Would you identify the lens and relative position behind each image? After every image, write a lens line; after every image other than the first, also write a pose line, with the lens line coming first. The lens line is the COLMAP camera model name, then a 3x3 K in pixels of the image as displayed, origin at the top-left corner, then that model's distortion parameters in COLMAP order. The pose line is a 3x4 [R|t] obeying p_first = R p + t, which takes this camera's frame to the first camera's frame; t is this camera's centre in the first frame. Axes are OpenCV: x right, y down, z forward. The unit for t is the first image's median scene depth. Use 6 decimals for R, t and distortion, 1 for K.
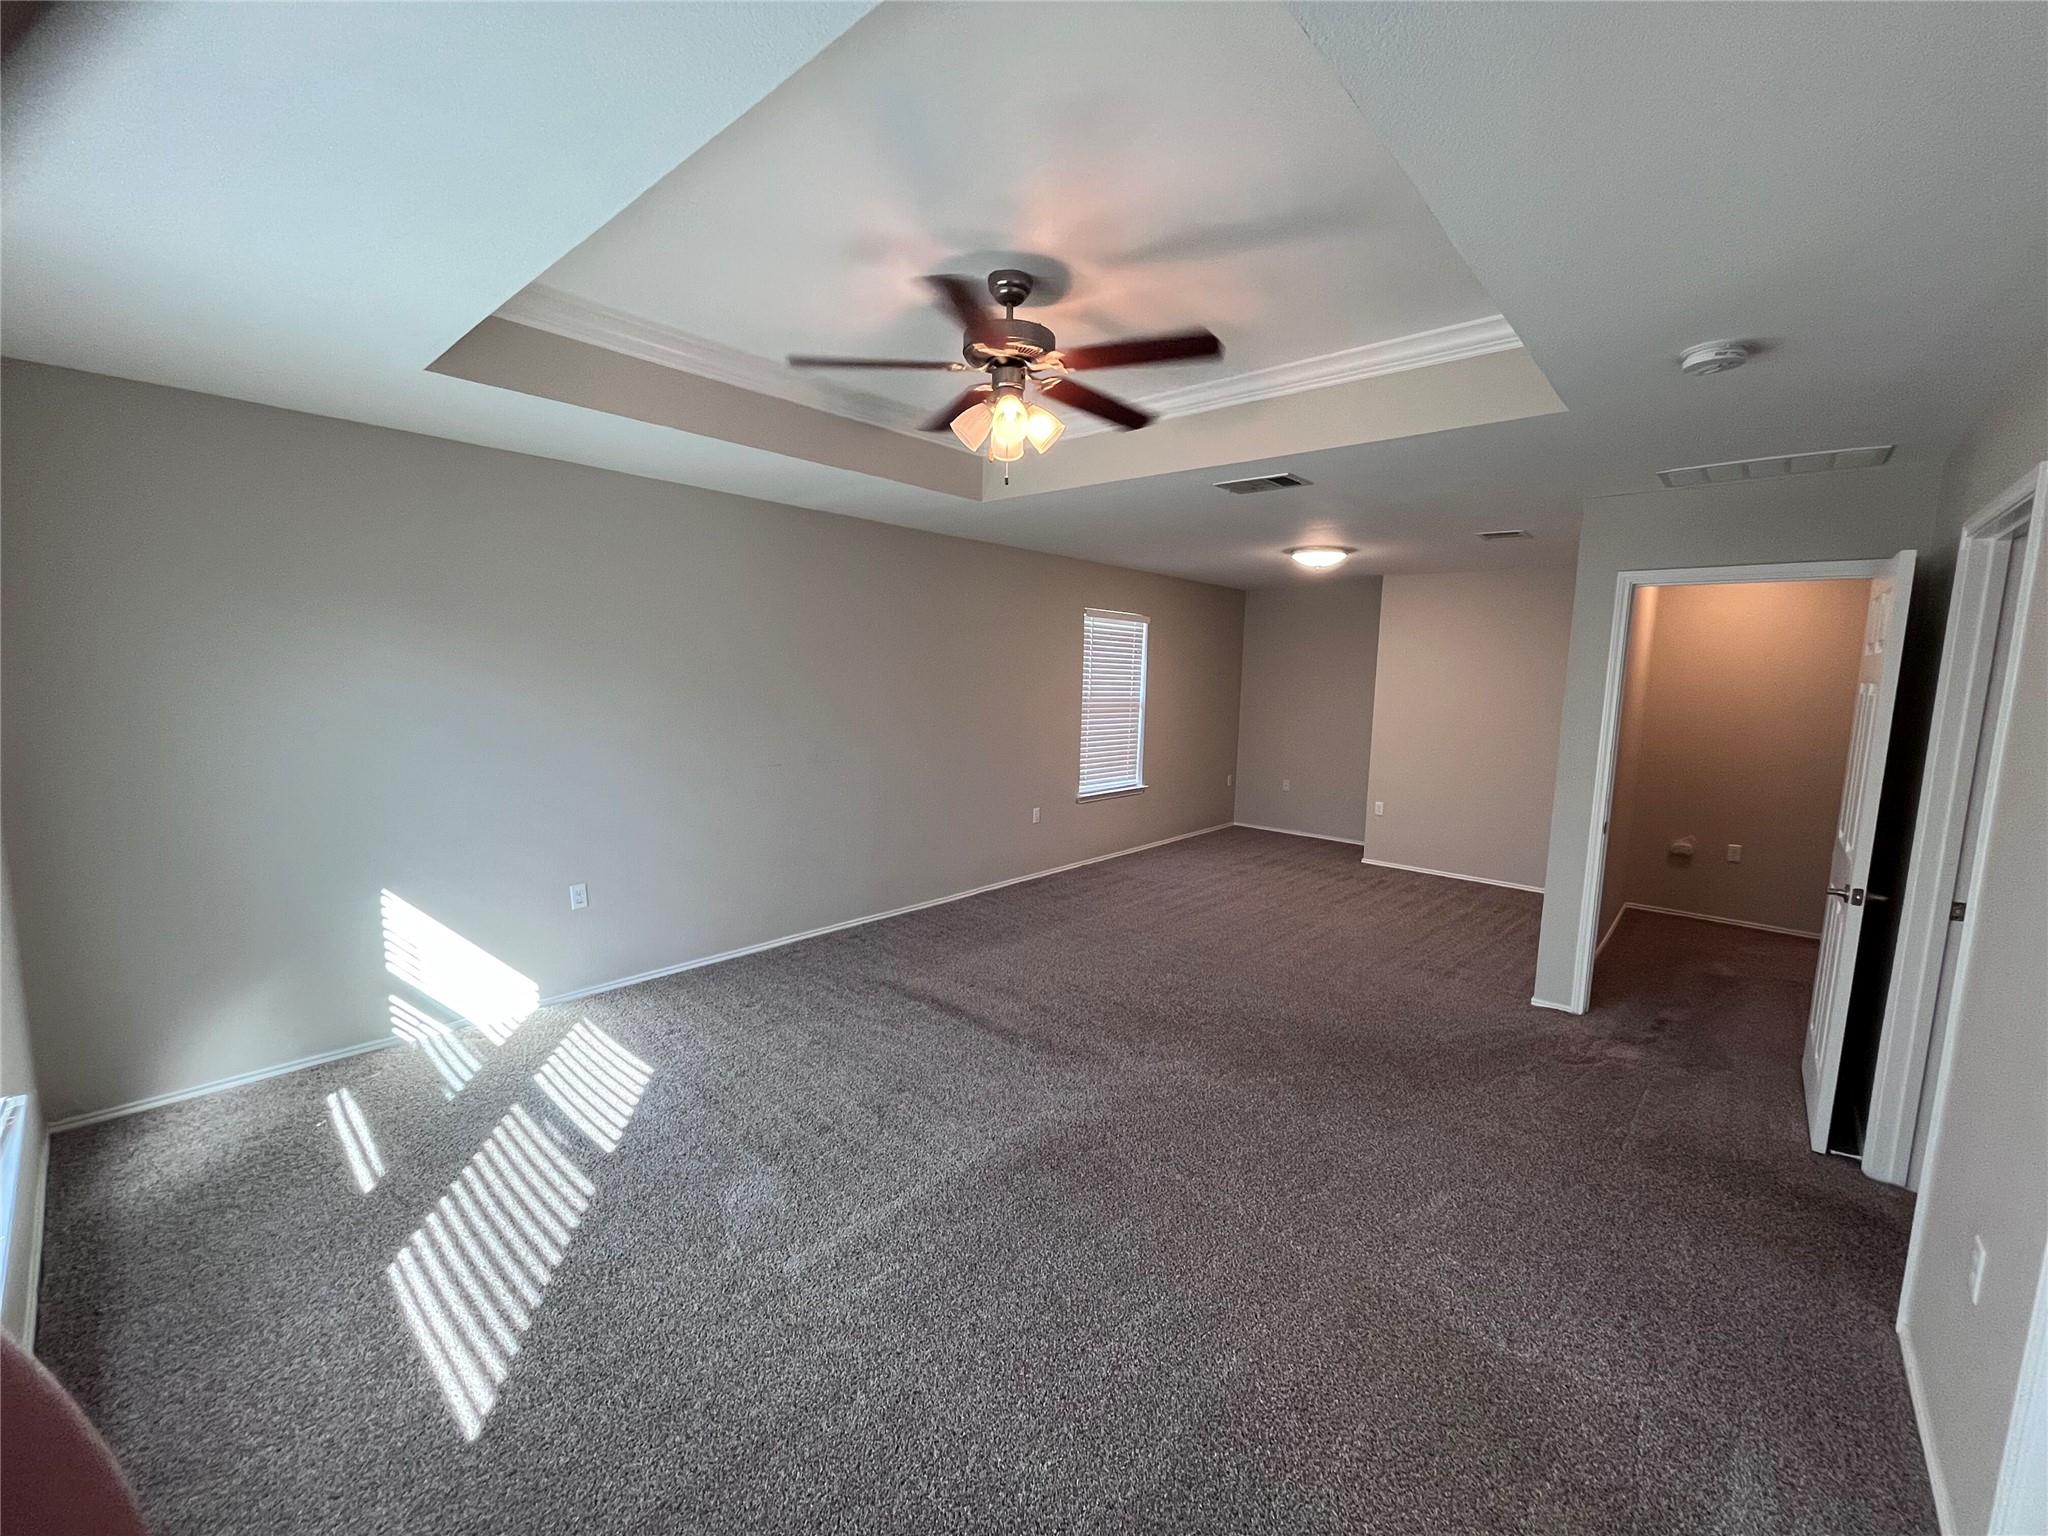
lens RADIAL K [[829.6, 0, 1021.4], [0, 829.6, 765.0], [0, 0, 1]] dist [0.000702, 0.000879]
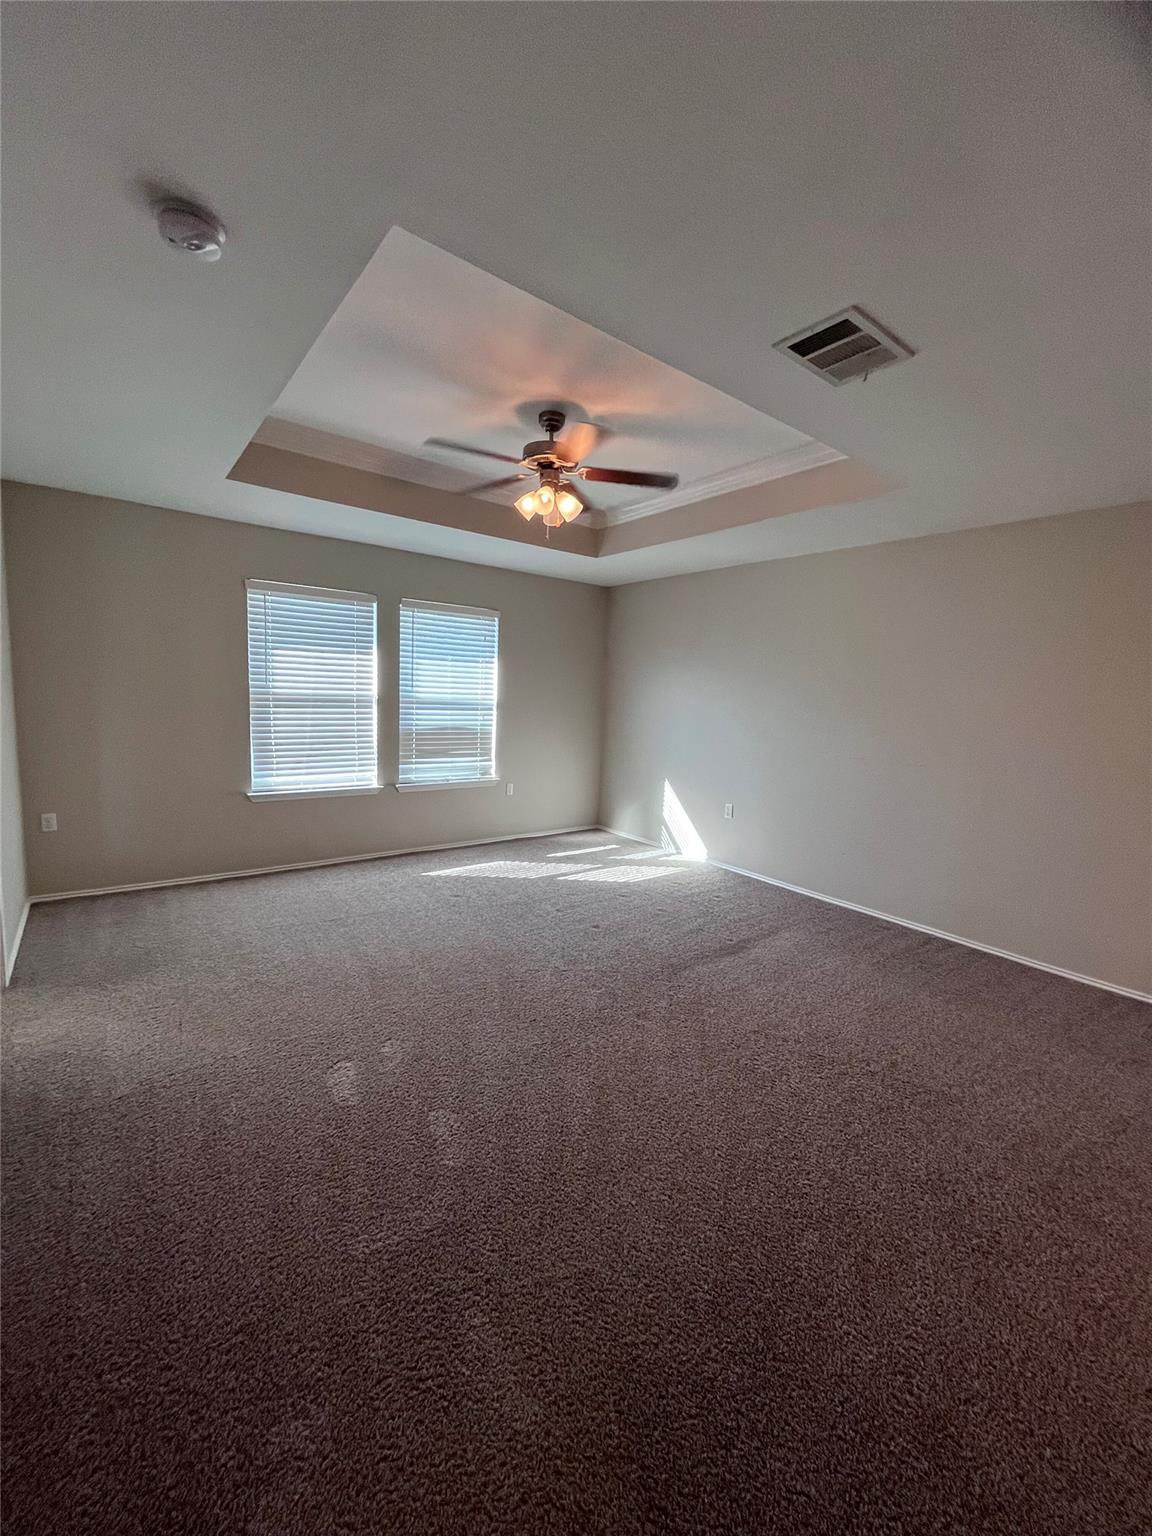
lens RADIAL K [[622.2, 0, 572.3], [0, 622.2, 775.1], [0, 0, 1]] dist [0.000702, 0.000879]
pose [[-0.174018, 0.106109, -0.979009, 0.926075], [-0.162822, 0.977393, 0.134875, -0.046491], [0.971188, 0.182875, -0.152807, 0.989782]]
